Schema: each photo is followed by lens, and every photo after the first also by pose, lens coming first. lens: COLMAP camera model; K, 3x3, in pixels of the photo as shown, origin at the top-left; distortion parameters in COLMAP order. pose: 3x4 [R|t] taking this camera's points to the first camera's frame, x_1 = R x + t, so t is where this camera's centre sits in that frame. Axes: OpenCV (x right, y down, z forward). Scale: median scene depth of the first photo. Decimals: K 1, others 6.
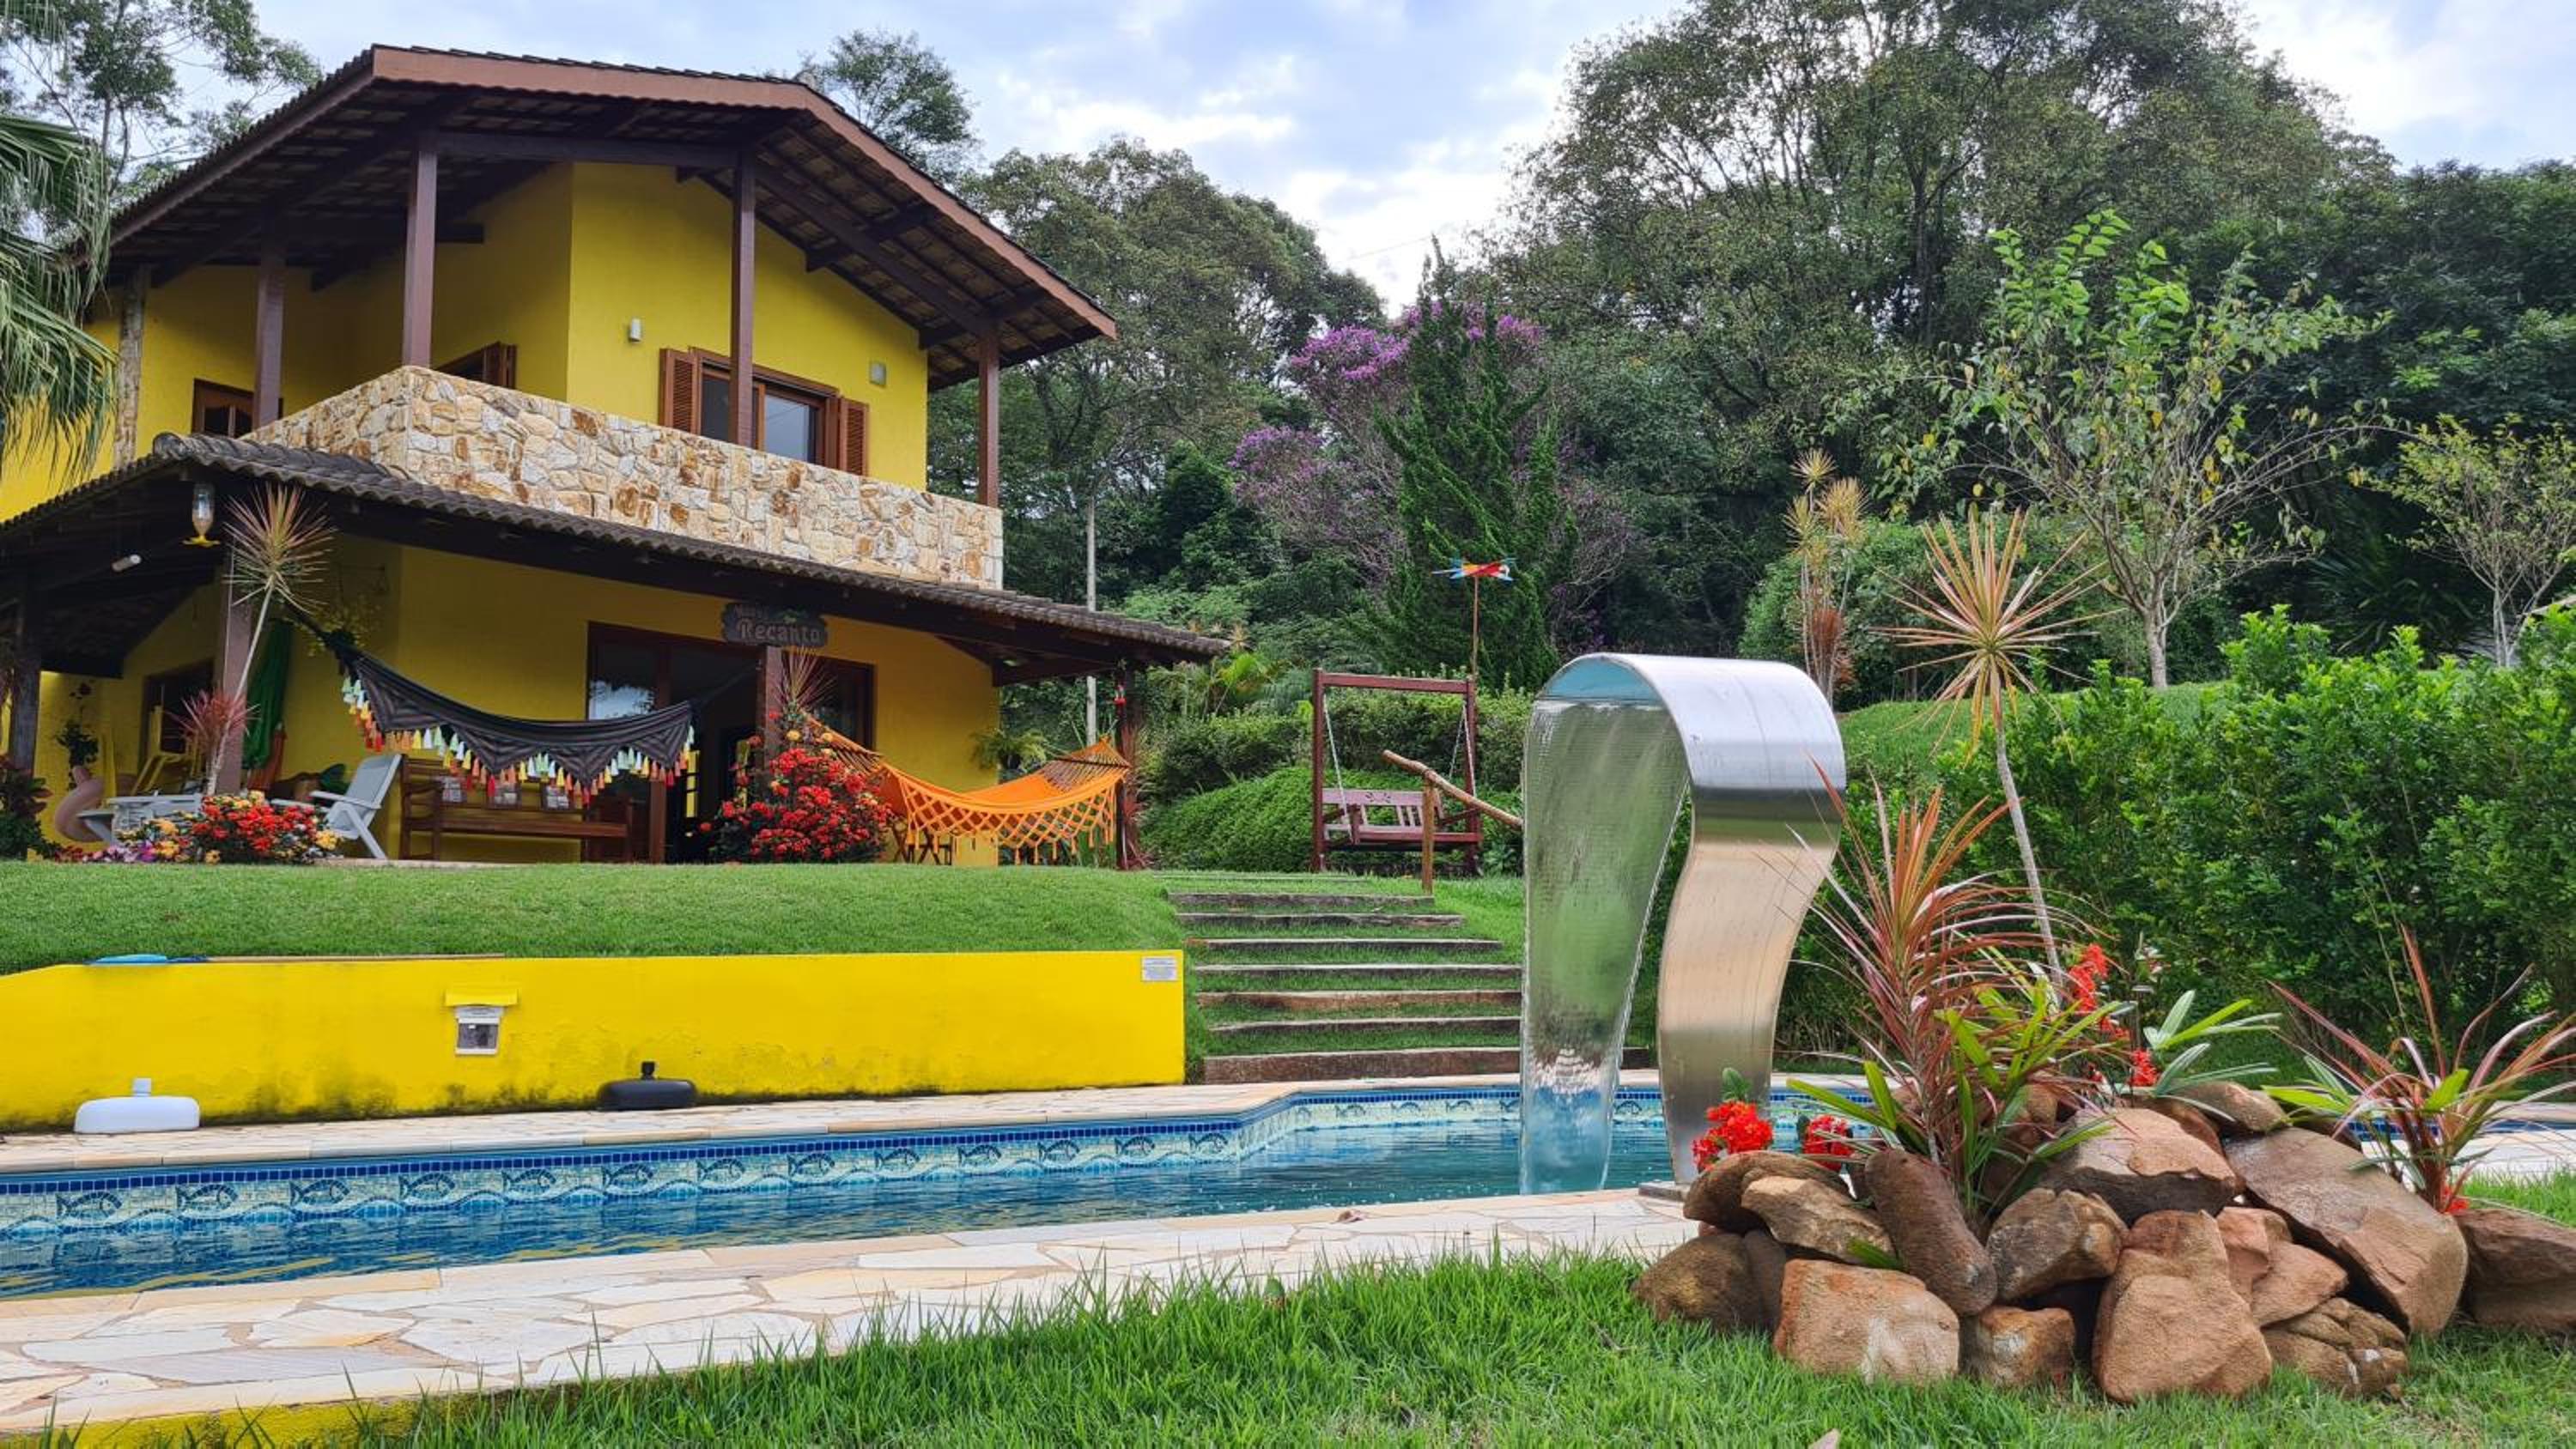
lens RADIAL K [[1874.1, 0, 1288.5], [0, 1874.1, 712.6], [0, 0, 1]] dist [0.068537, -0.057856]
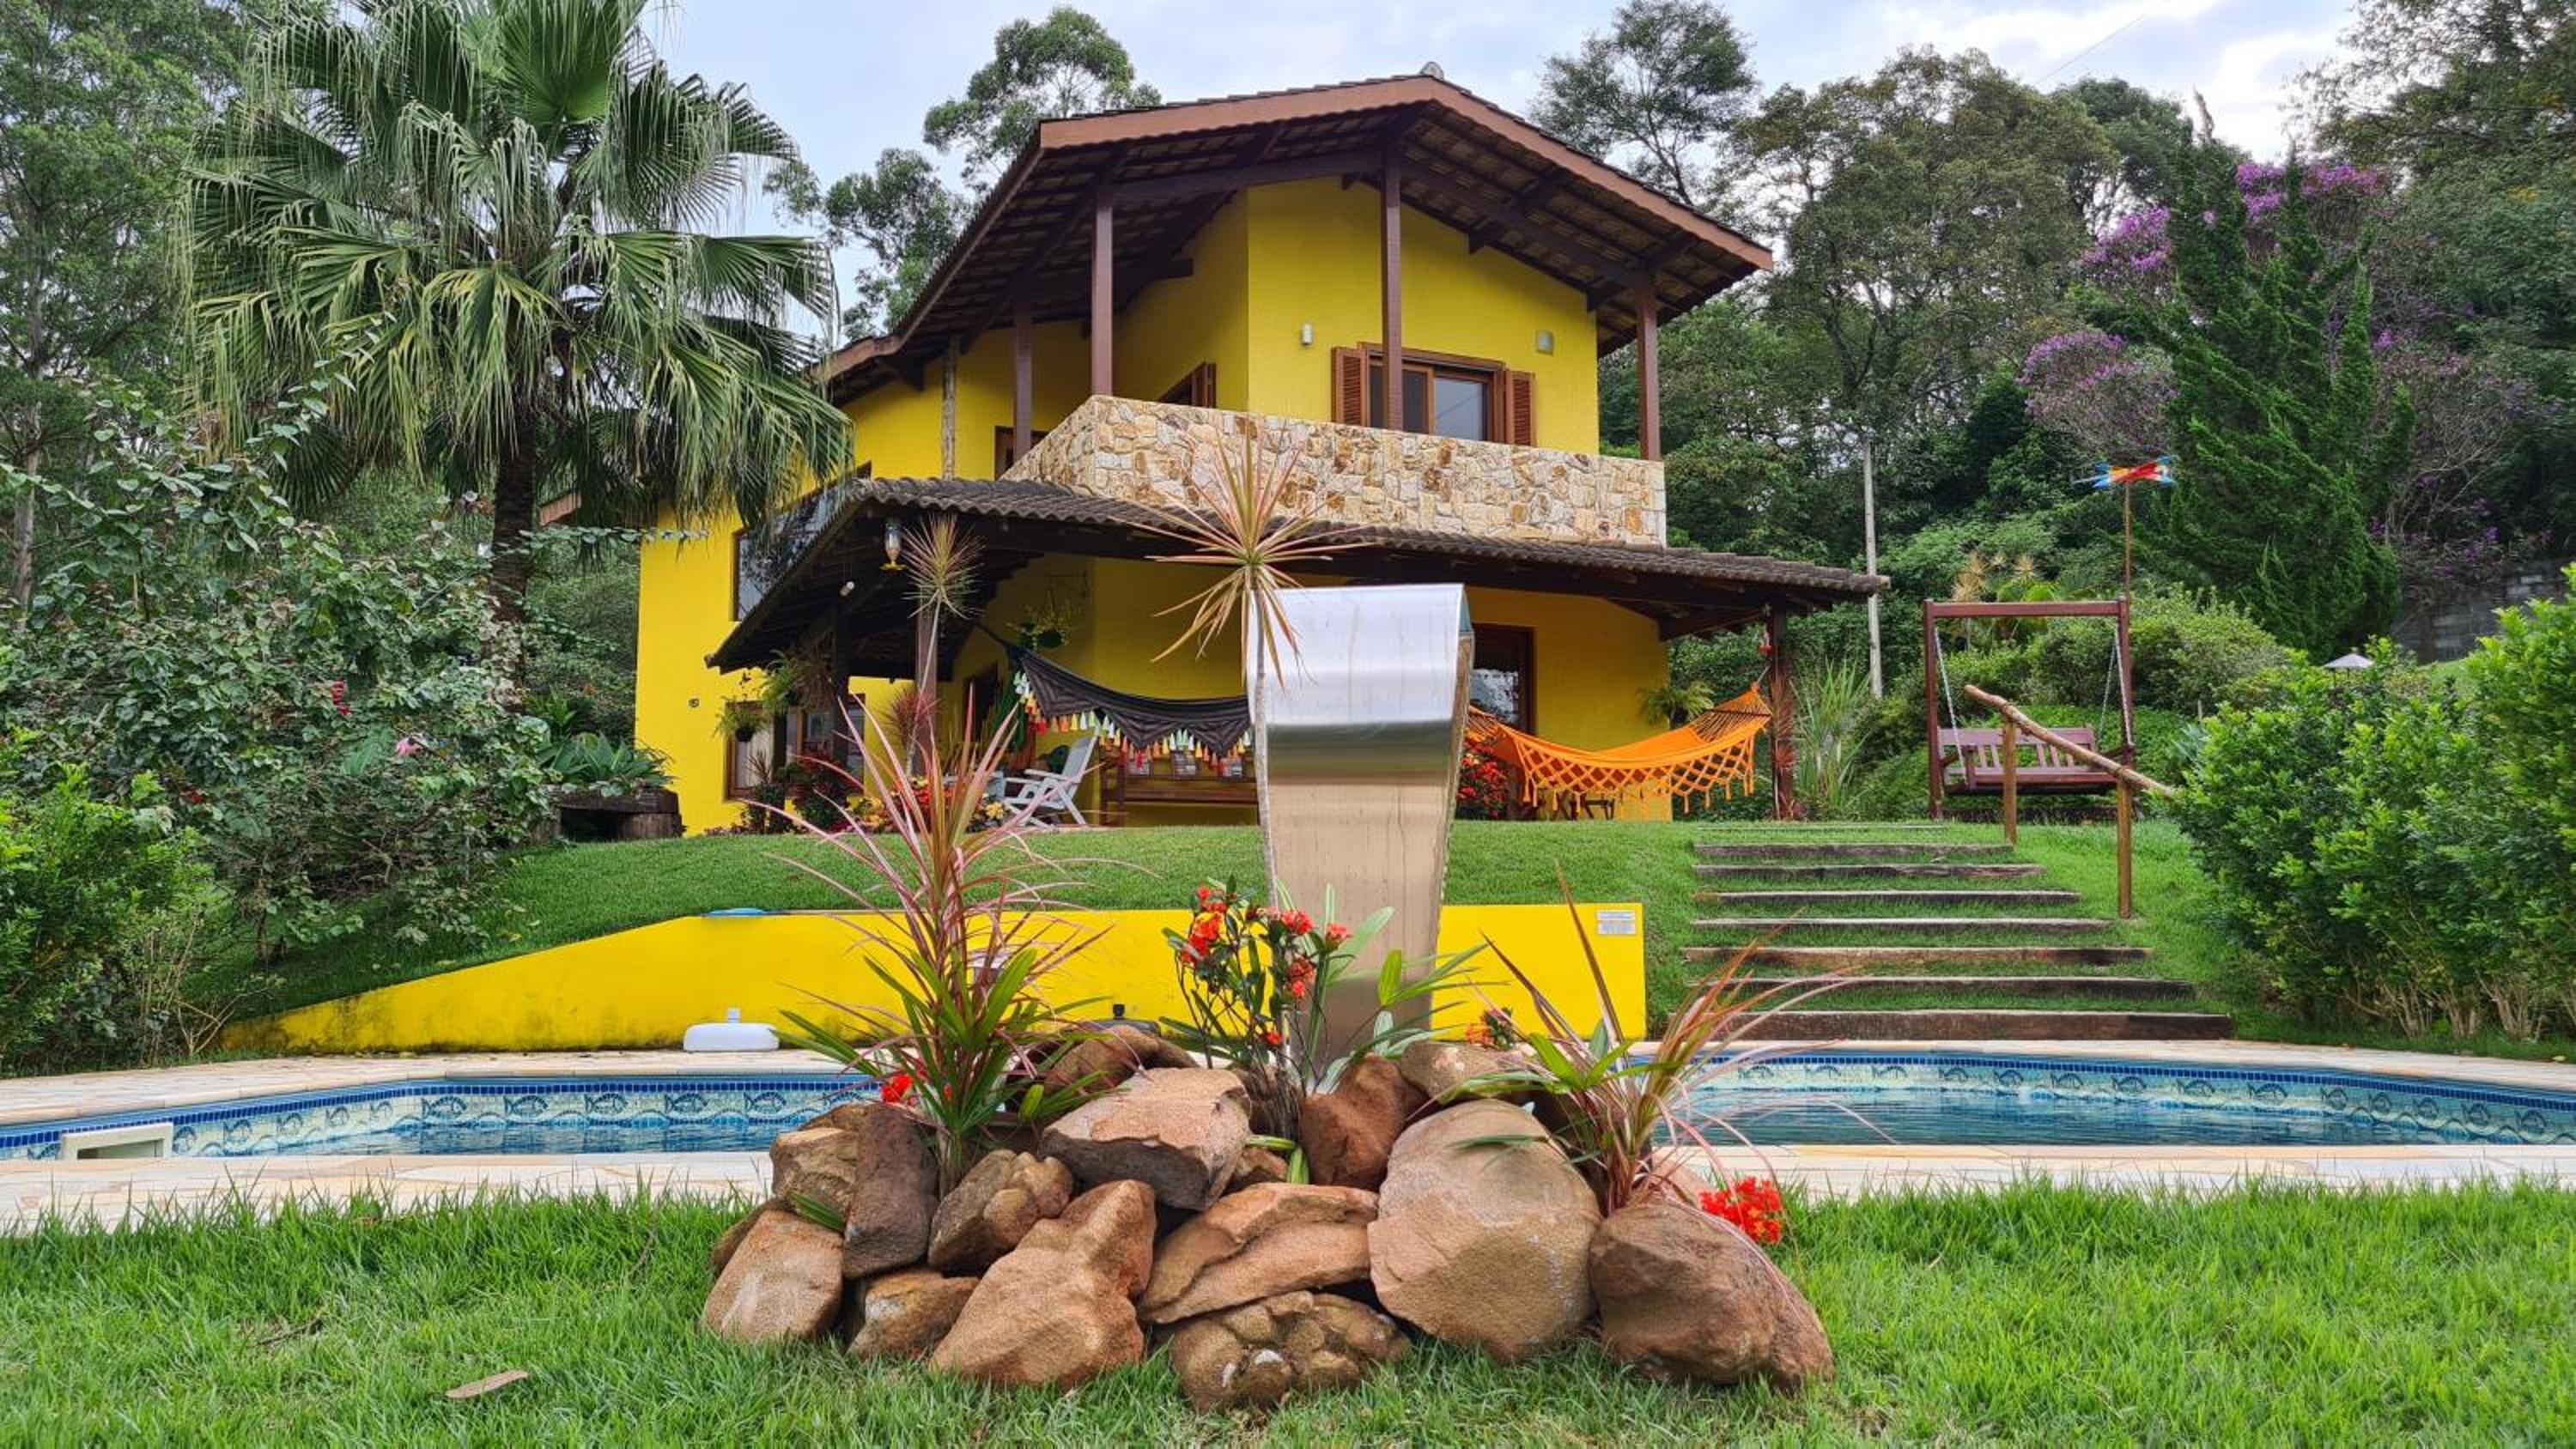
lens RADIAL K [[1865.4, 0, 1332.5], [0, 1865.4, 720.2], [0, 0, 1]] dist [0.045233, -0.001550]
pose [[0.902336, -0.046594, -0.428508, 0.134642], [0.058137, 0.998212, 0.013882, 0.005171], [0.427095, -0.037439, 0.903431, 0.034936]]
